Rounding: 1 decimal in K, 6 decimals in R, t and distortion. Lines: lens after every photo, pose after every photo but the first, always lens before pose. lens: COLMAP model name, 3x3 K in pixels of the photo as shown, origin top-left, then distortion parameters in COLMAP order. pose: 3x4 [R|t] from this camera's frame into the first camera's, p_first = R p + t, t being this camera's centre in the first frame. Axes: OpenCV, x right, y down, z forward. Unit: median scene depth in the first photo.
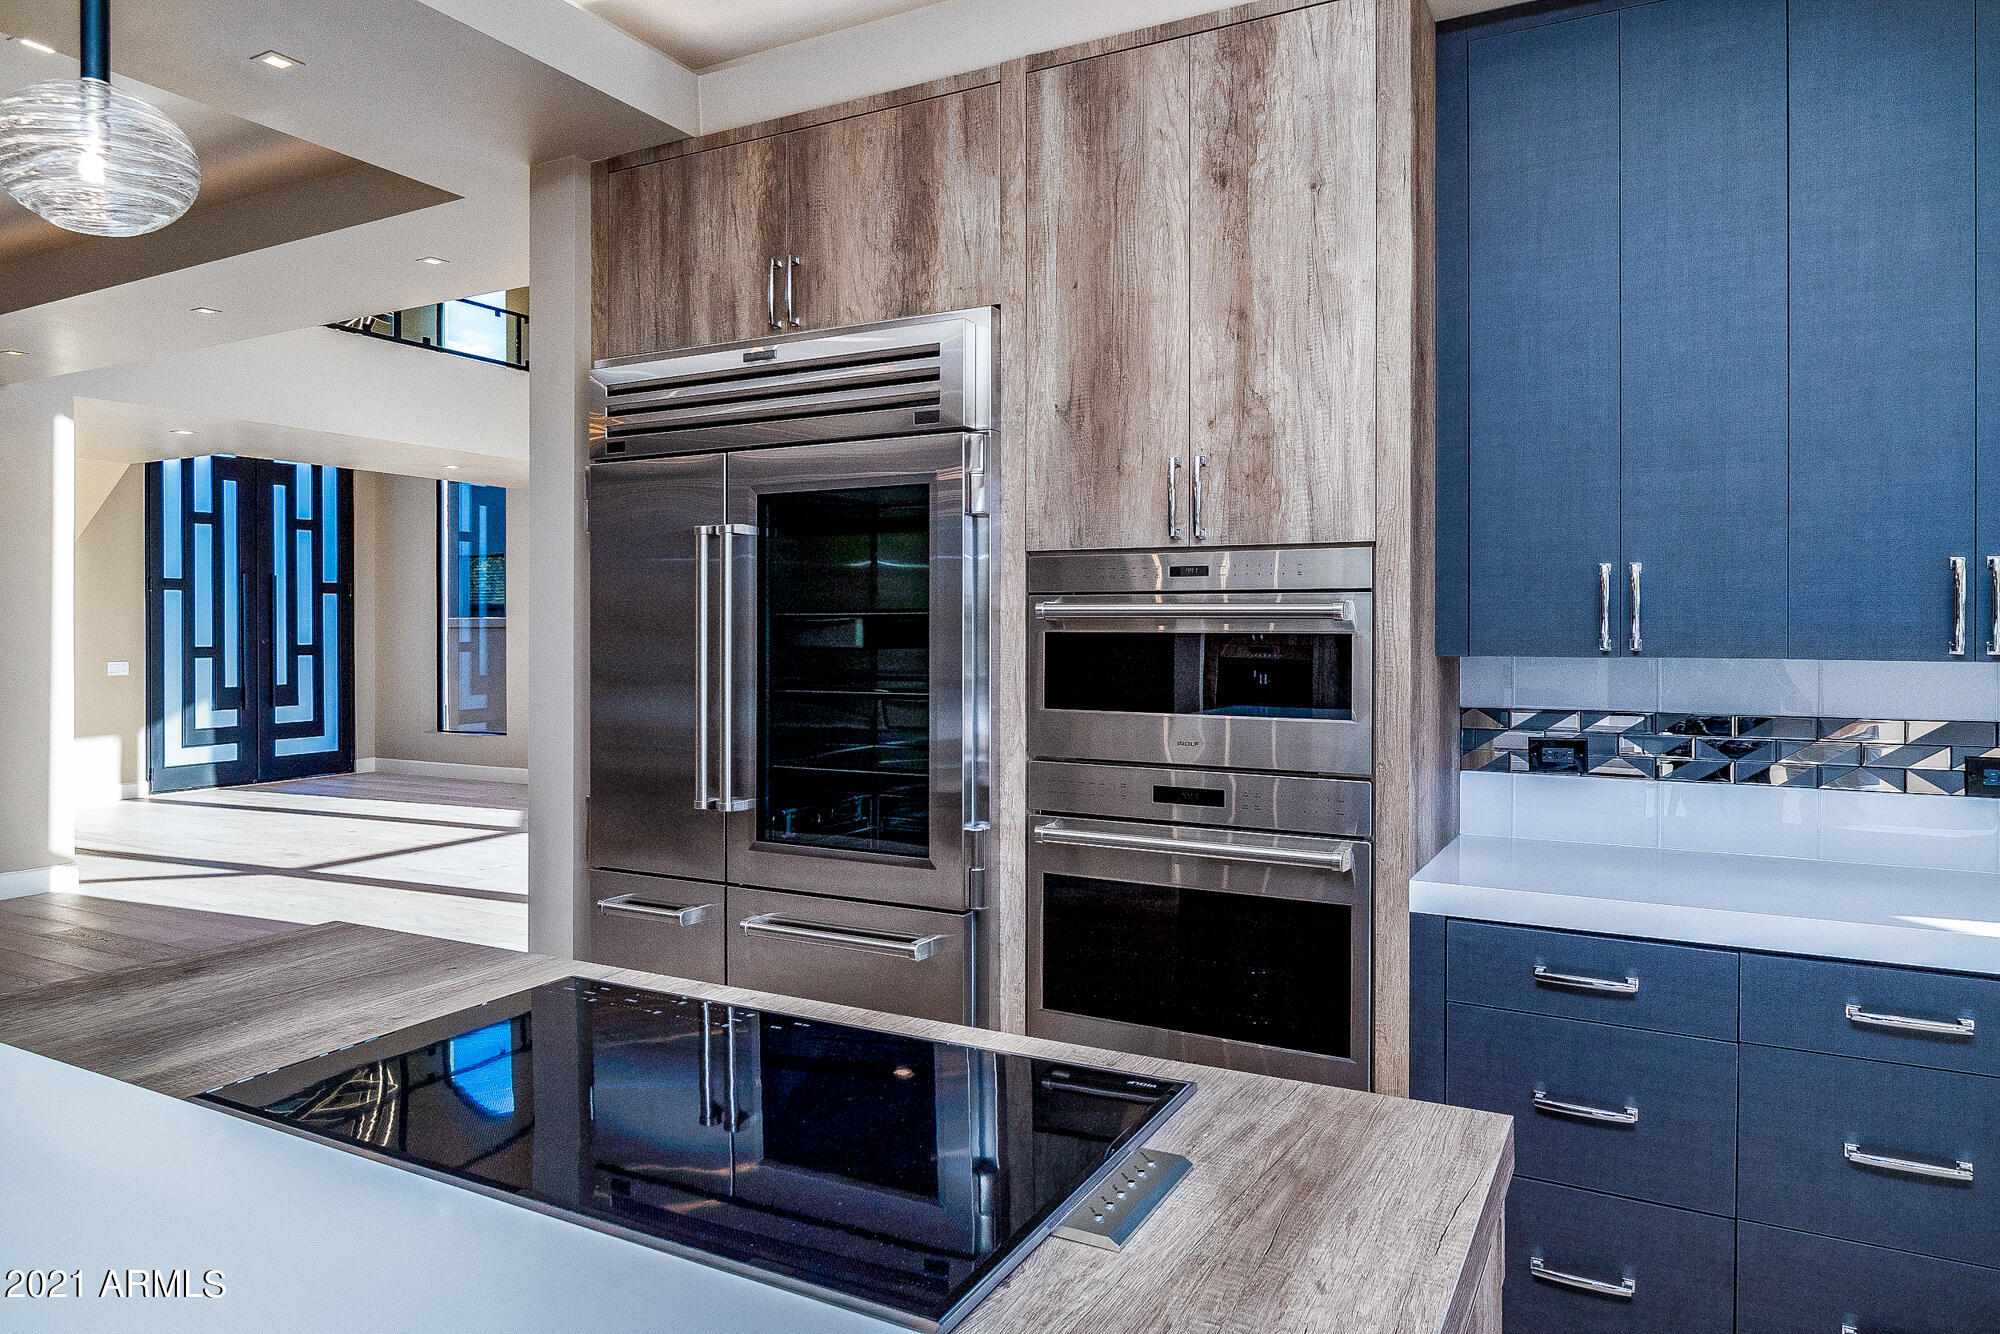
lens RADIAL K [[1297.7, 0, 962.0], [0, 1297.7, 625.5], [0, 0, 1]] dist [-0.002458, -0.001159]
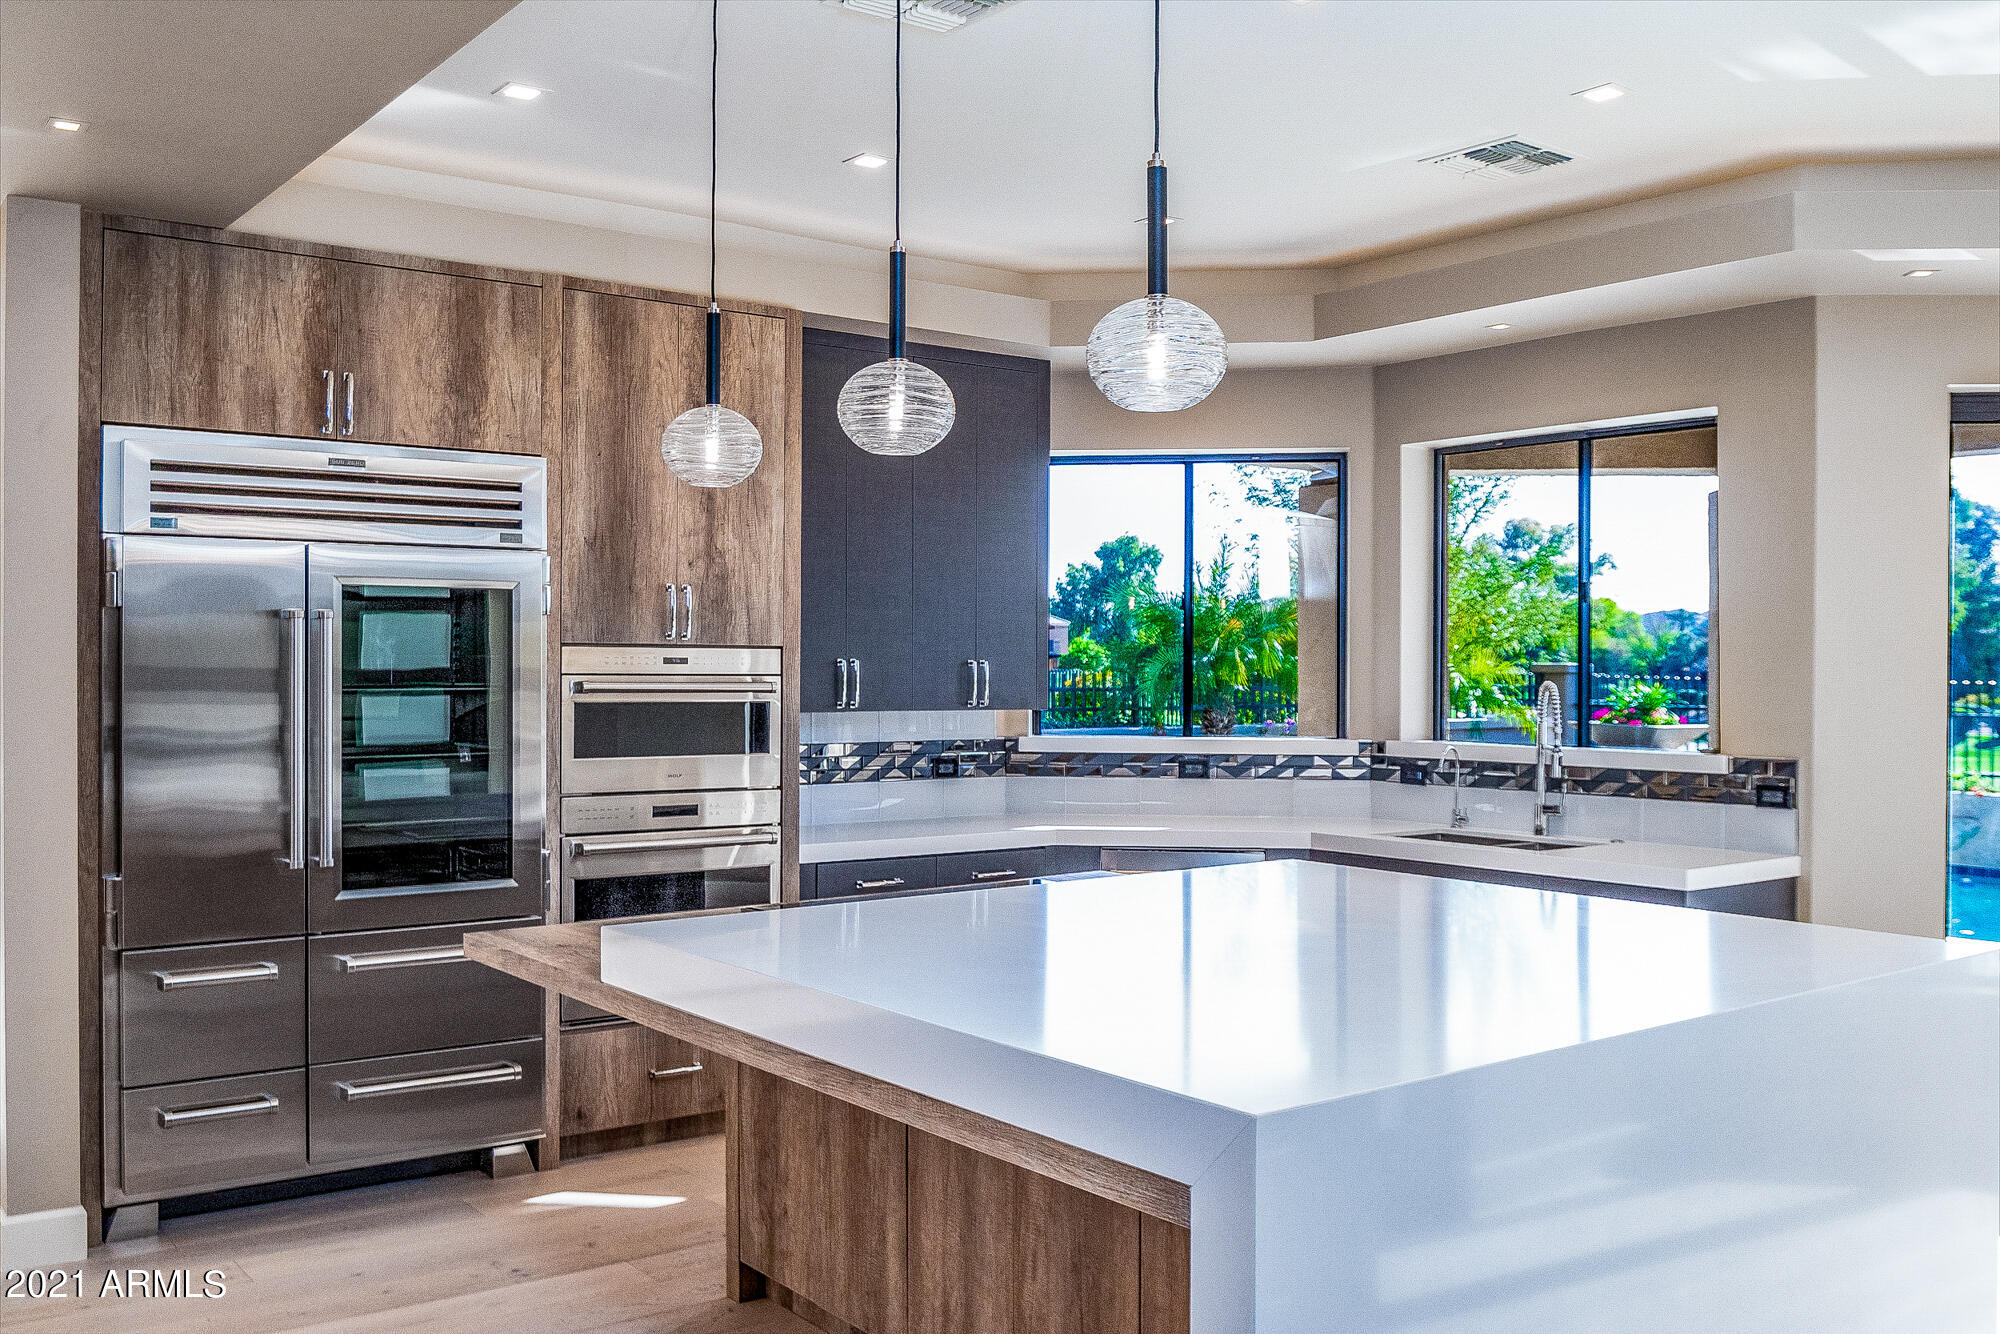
lens RADIAL K [[1788.1, 0, 997.9], [0, 1788.1, 662.9], [0, 0, 1]] dist [-0.002499, -0.009581]
pose [[0.407940, 0.004827, 0.912996, -1.464314], [-0.004668, 0.999984, -0.003202, -0.032548], [-0.912997, -0.002956, 0.407956, -0.172063]]
